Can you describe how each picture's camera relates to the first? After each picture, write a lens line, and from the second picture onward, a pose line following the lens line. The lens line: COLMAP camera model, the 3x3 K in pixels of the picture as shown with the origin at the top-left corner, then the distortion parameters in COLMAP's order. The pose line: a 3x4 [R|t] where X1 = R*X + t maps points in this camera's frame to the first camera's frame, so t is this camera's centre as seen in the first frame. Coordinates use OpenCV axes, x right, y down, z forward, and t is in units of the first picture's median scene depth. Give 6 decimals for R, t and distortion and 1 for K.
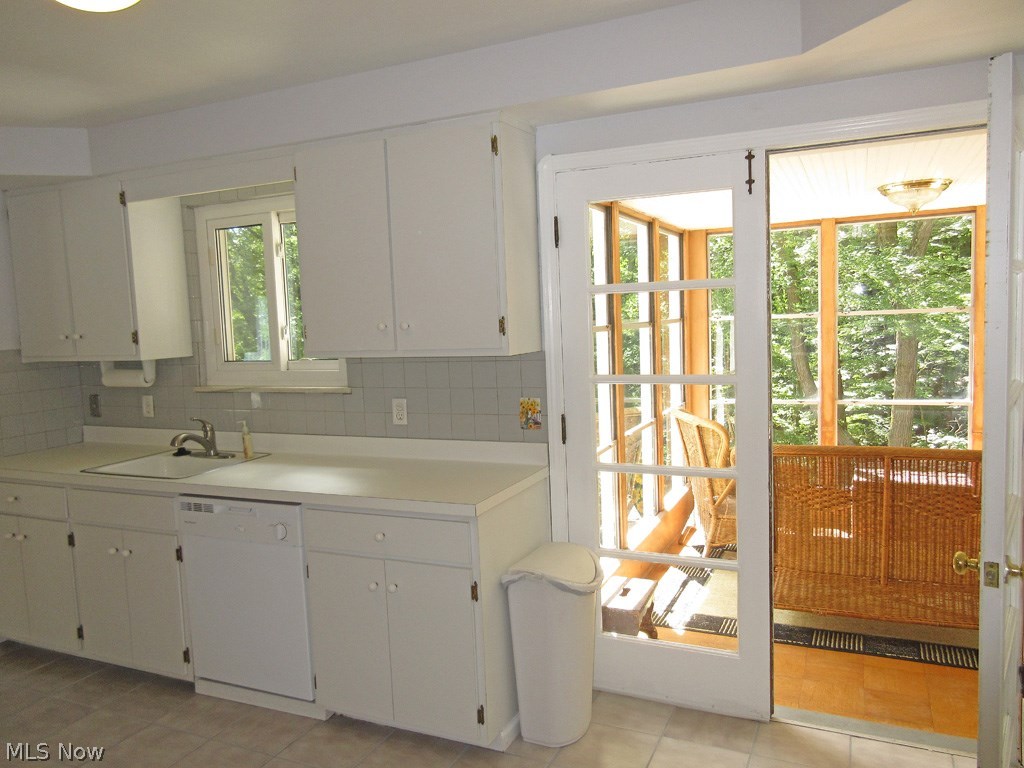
lens RADIAL K [[753.7, 0, 517.4], [0, 753.7, 382.9], [0, 0, 1]] dist [-0.005334, 0.002589]
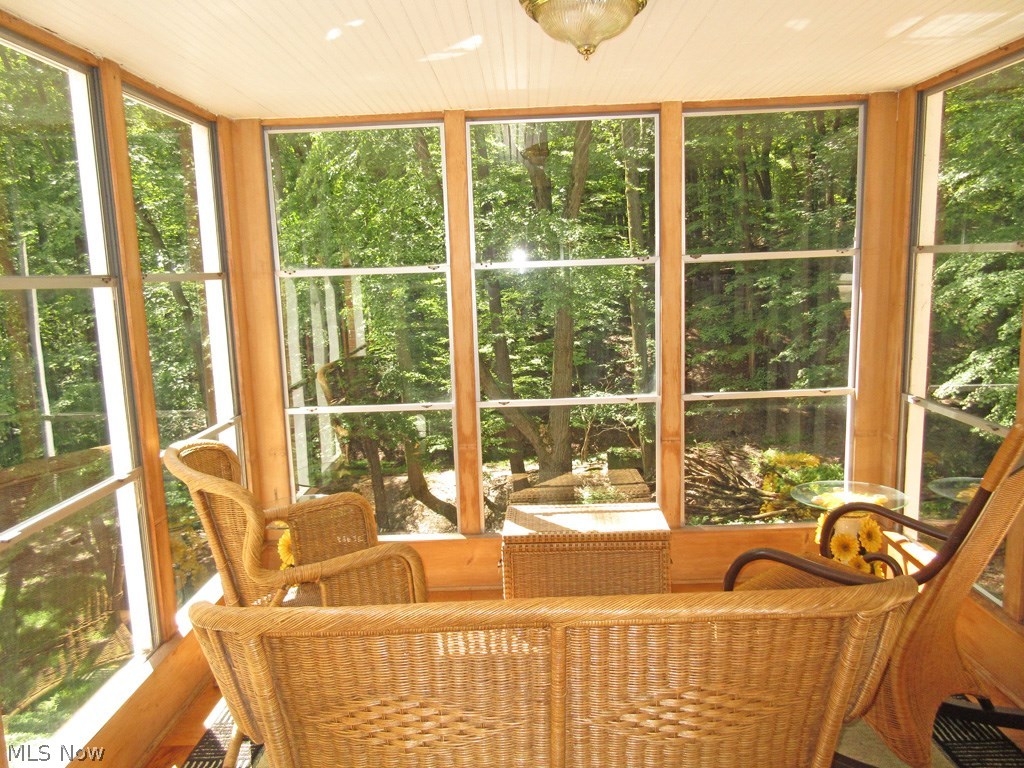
lens RADIAL K [[753.7, 0, 517.4], [0, 753.7, 382.9], [0, 0, 1]] dist [-0.005334, 0.002589]
pose [[0.913845, -0.050786, 0.402875, 0.187097], [0.032131, 0.998081, 0.052934, -0.025304], [-0.404790, -0.035429, 0.913723, 0.381272]]
